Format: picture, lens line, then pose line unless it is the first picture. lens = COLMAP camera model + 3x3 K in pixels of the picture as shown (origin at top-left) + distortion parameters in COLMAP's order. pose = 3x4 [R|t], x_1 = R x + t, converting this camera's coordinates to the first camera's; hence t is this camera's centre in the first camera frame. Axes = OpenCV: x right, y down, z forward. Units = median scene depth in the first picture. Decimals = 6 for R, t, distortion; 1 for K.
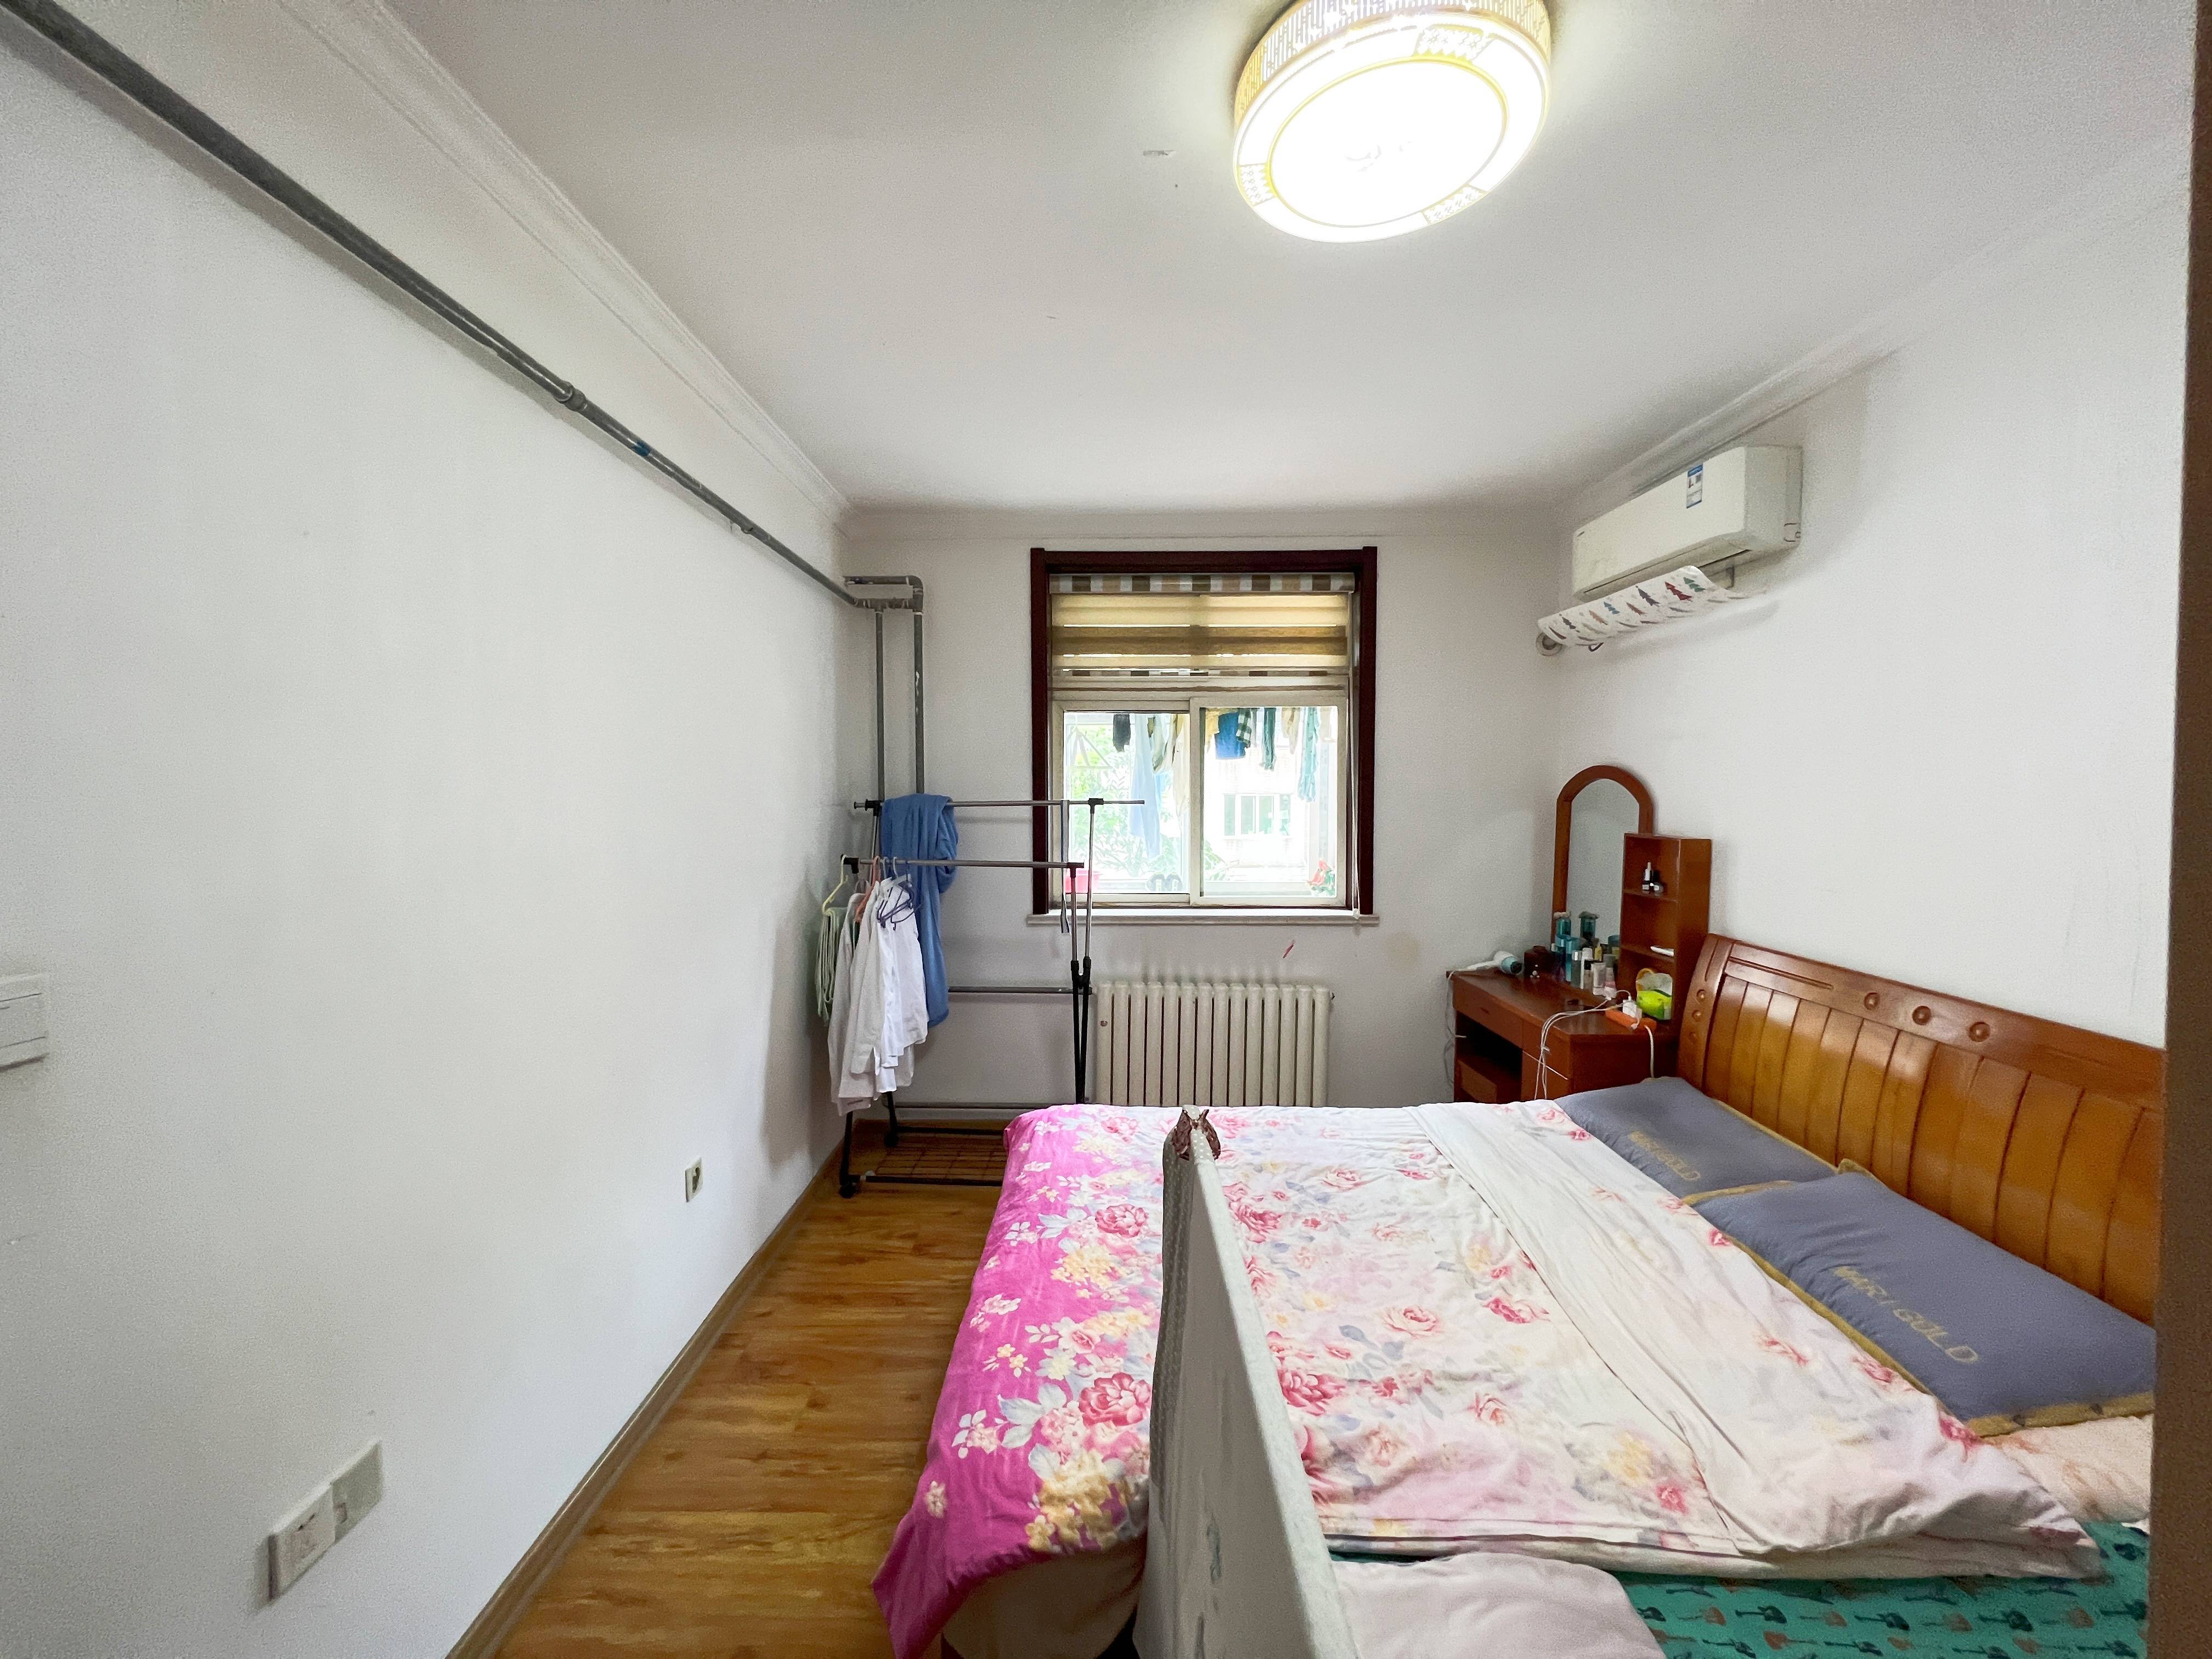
lens RADIAL K [[889.1, 0, 1106.1], [0, 889.1, 826.3], [0, 0, 1]] dist [0.001225, 0.000035]
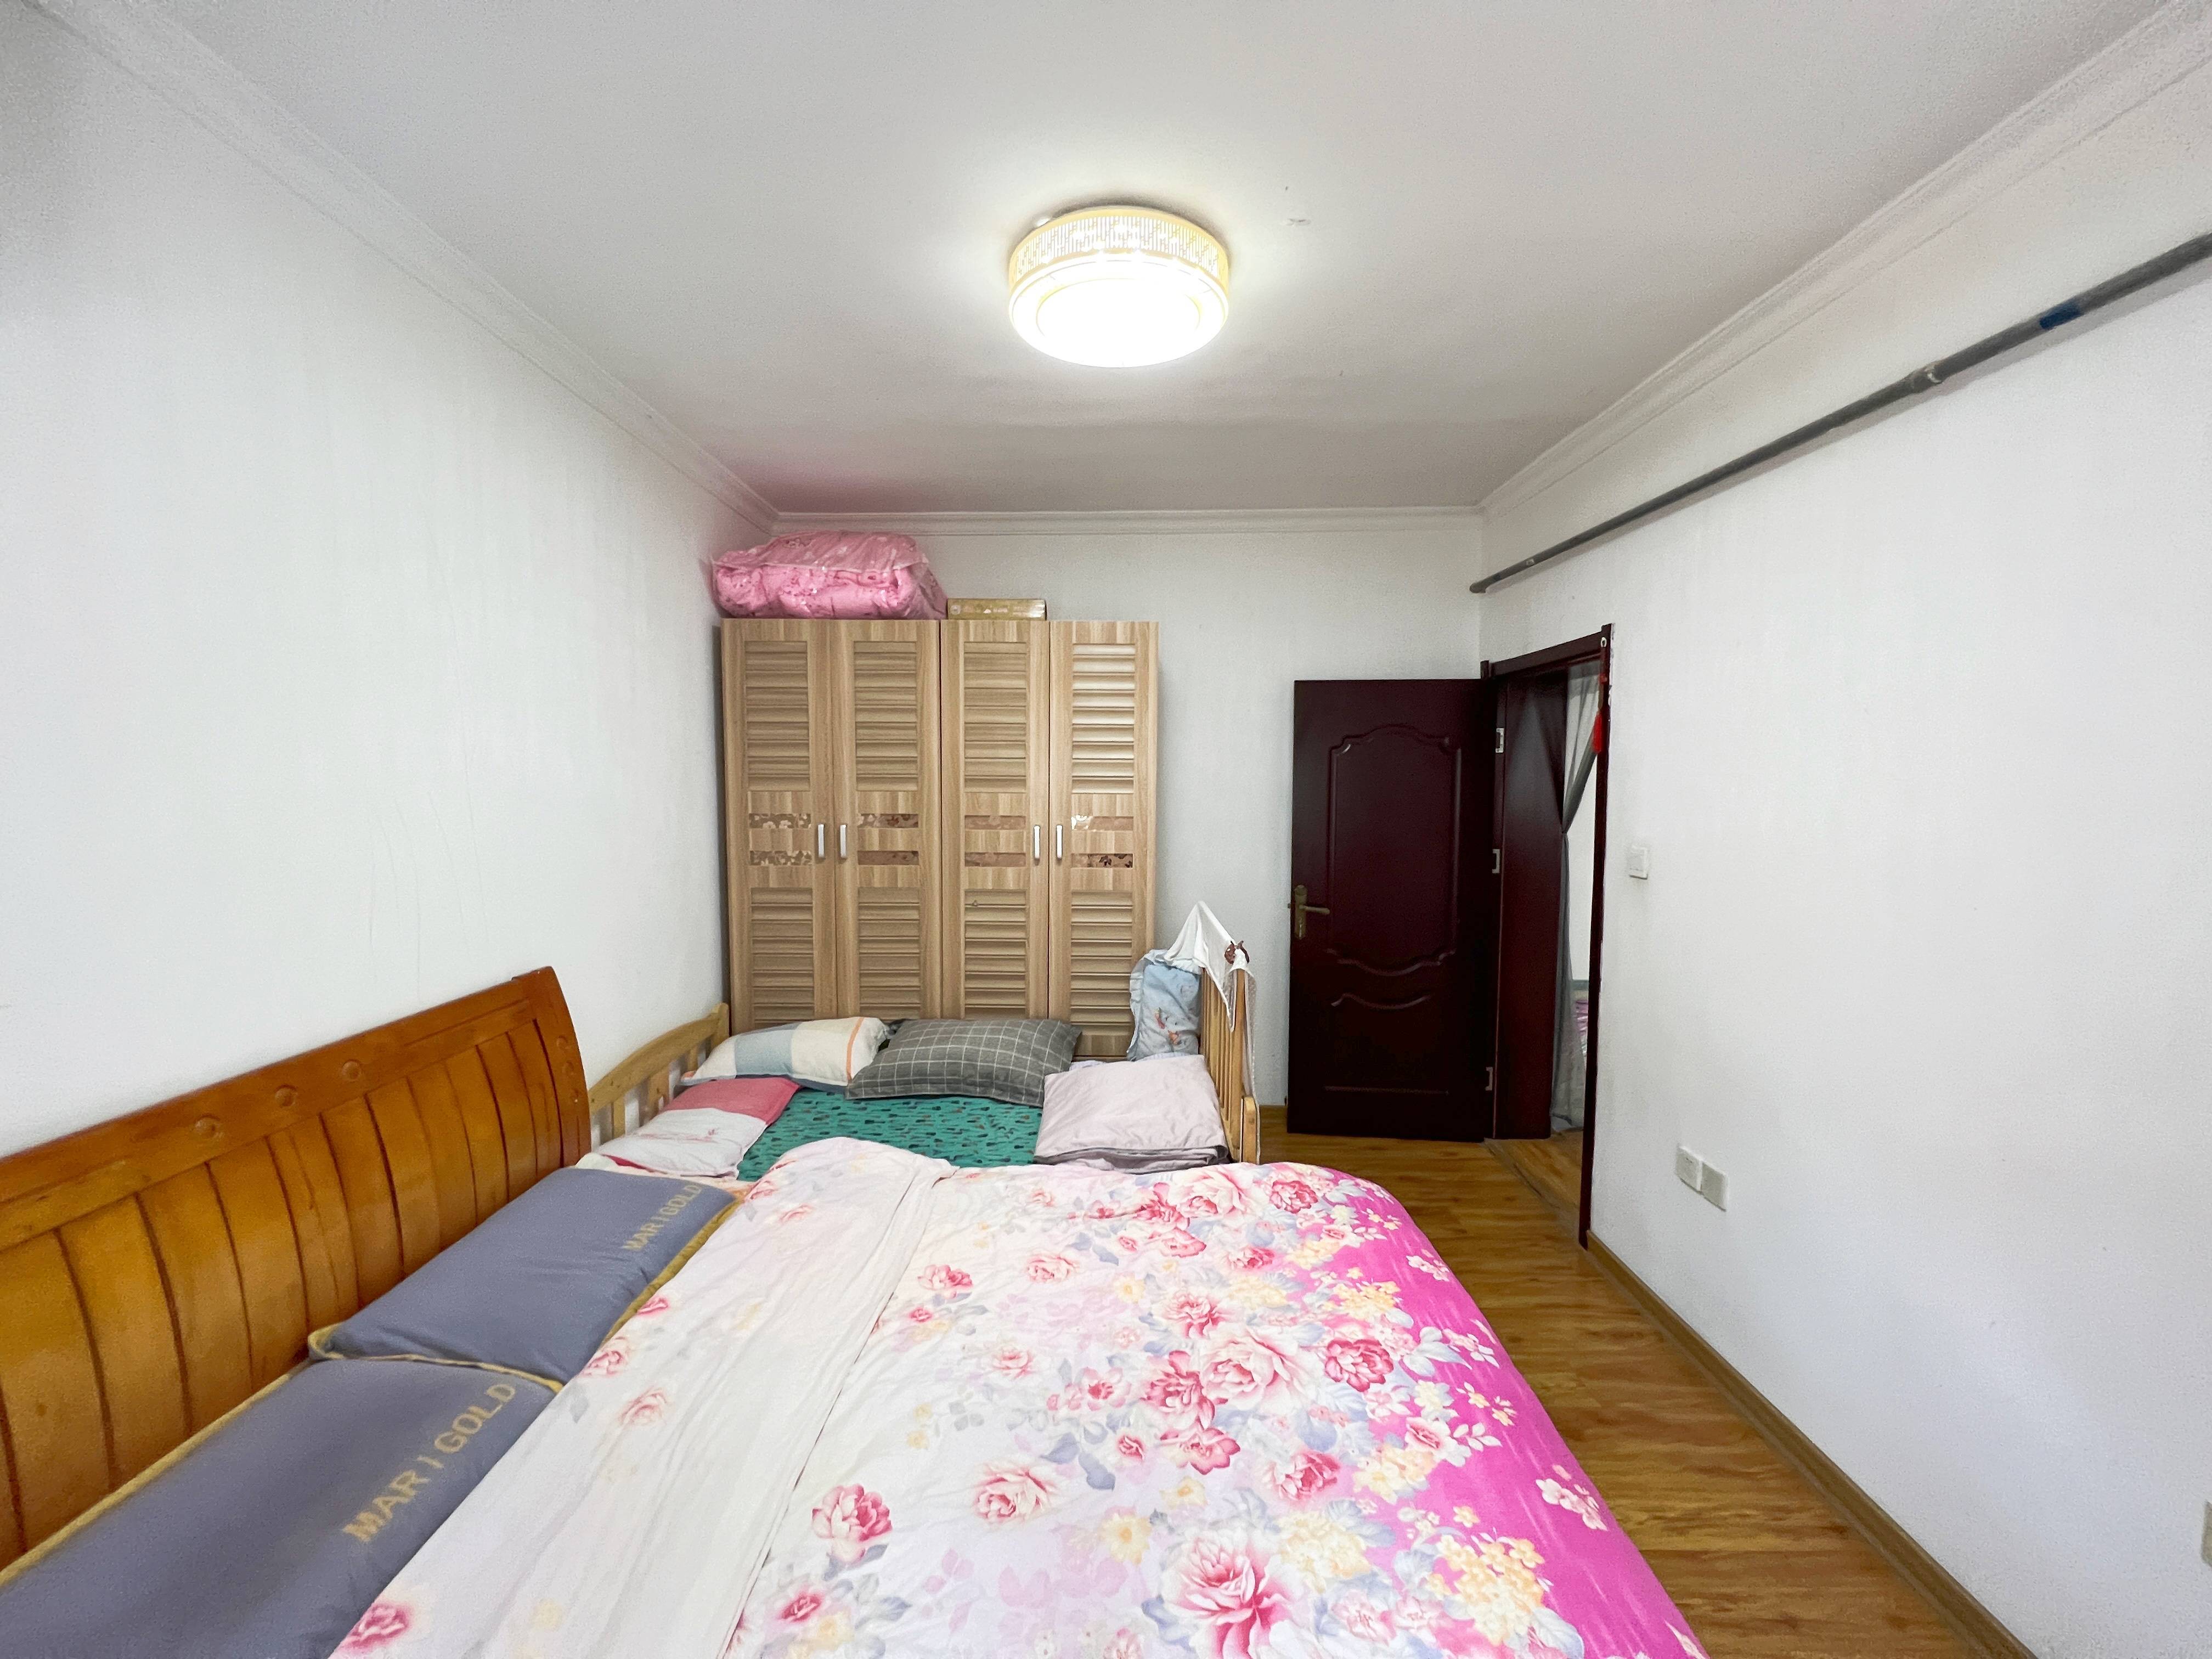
lens RADIAL K [[889.1, 0, 1103.3], [0, 889.1, 832.3], [0, 0, 1]] dist [0.001225, 0.000035]
pose [[-0.999948, -0.005721, -0.008437, 0.261755], [-0.006724, 0.992253, 0.124054, -0.107061], [0.007662, 0.124104, -0.992240, 1.830764]]
